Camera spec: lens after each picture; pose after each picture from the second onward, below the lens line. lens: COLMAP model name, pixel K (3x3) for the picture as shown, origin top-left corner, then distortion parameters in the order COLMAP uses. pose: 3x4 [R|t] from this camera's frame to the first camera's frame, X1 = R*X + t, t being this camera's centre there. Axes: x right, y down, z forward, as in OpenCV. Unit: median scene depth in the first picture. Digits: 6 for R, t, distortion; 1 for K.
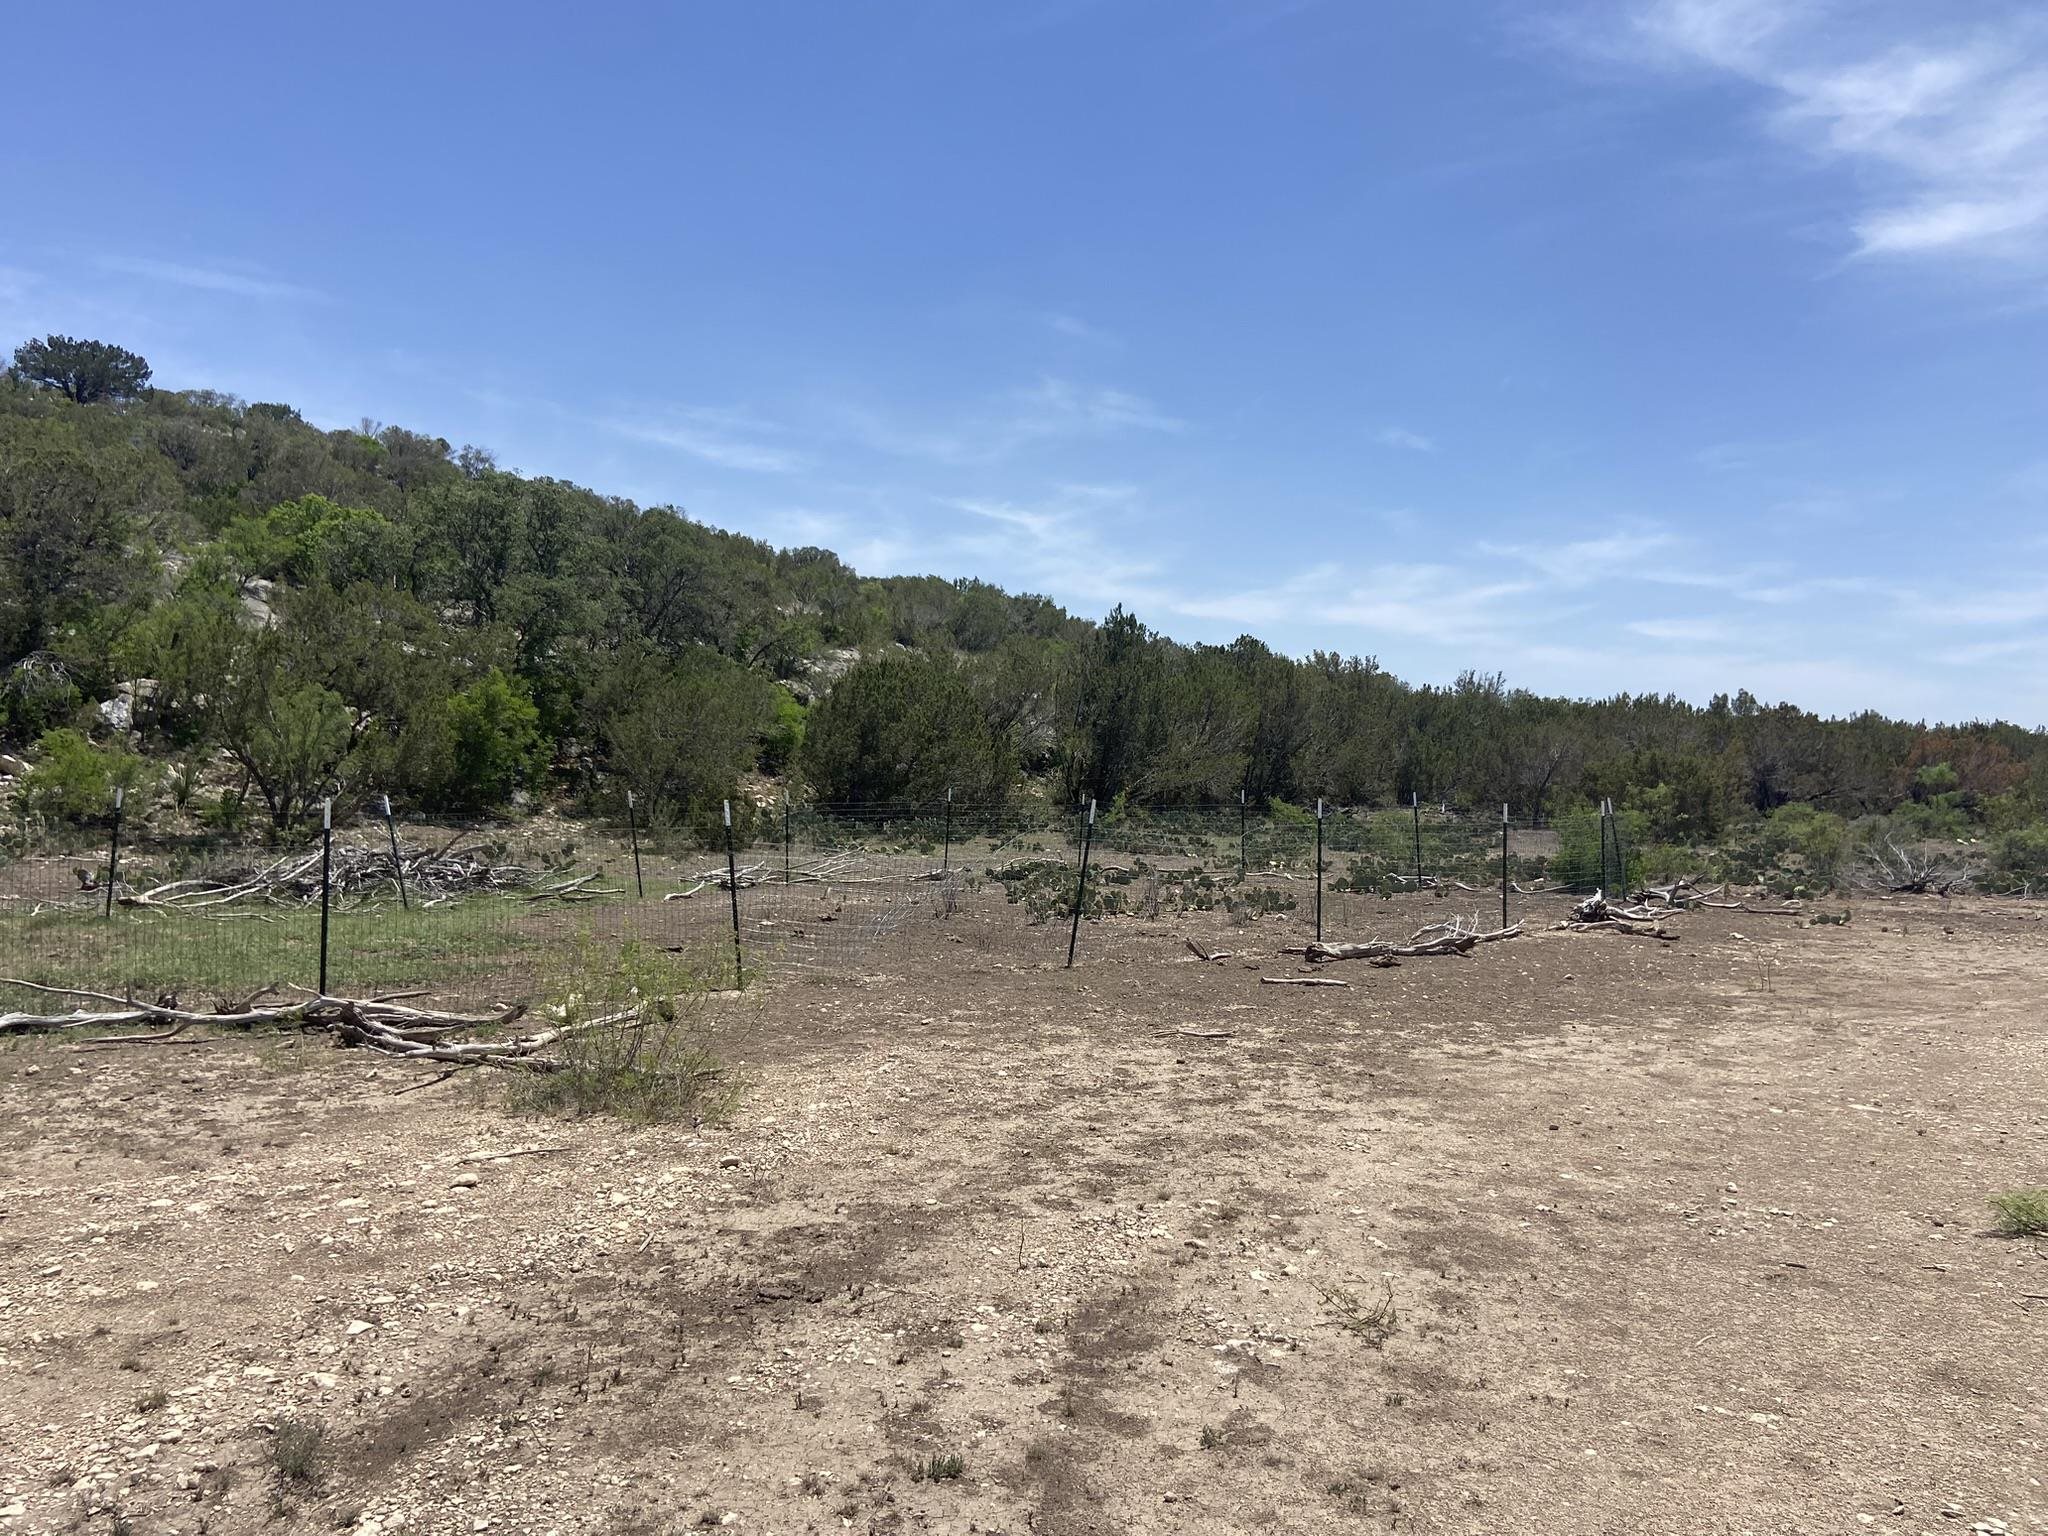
lens RADIAL K [[1515.4, 0, 1017.7], [0, 1515.4, 768.8], [0, 0, 1]] dist [0.122560, -0.145702]
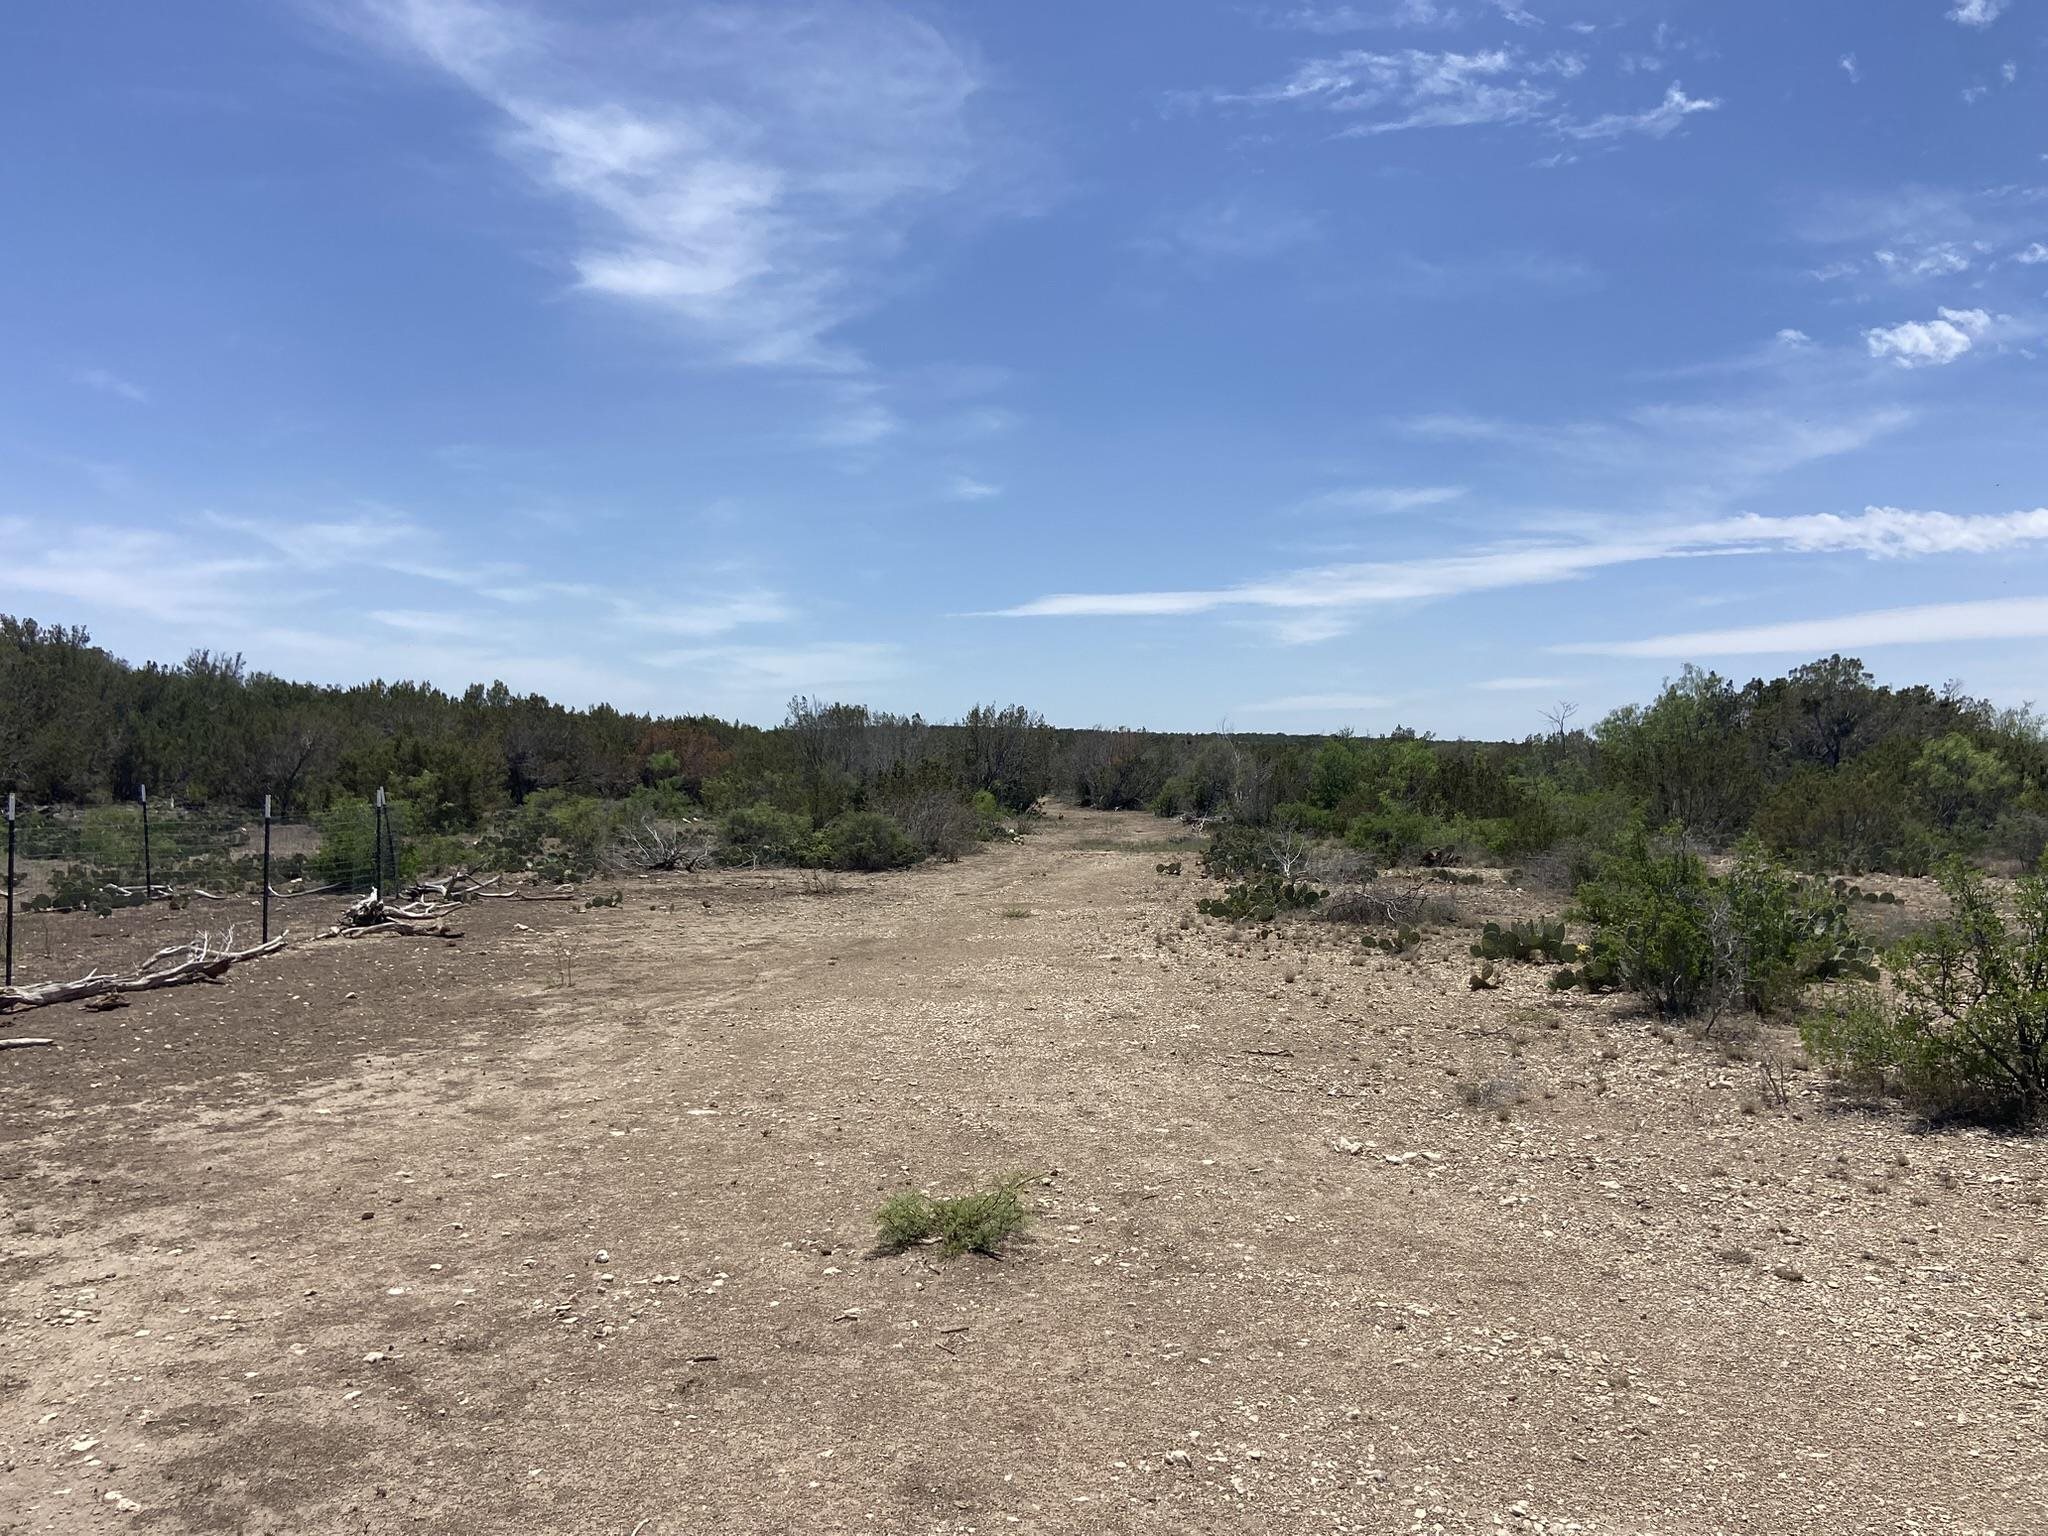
lens RADIAL K [[1515.4, 0, 1017.7], [0, 1515.4, 768.8], [0, 0, 1]] dist [0.122560, -0.145702]
pose [[0.716172, -0.010241, 0.697848, 0.019273], [0.005570, 0.999944, 0.008958, 0.002154], [-0.697901, -0.002529, 0.716190, 0.098947]]
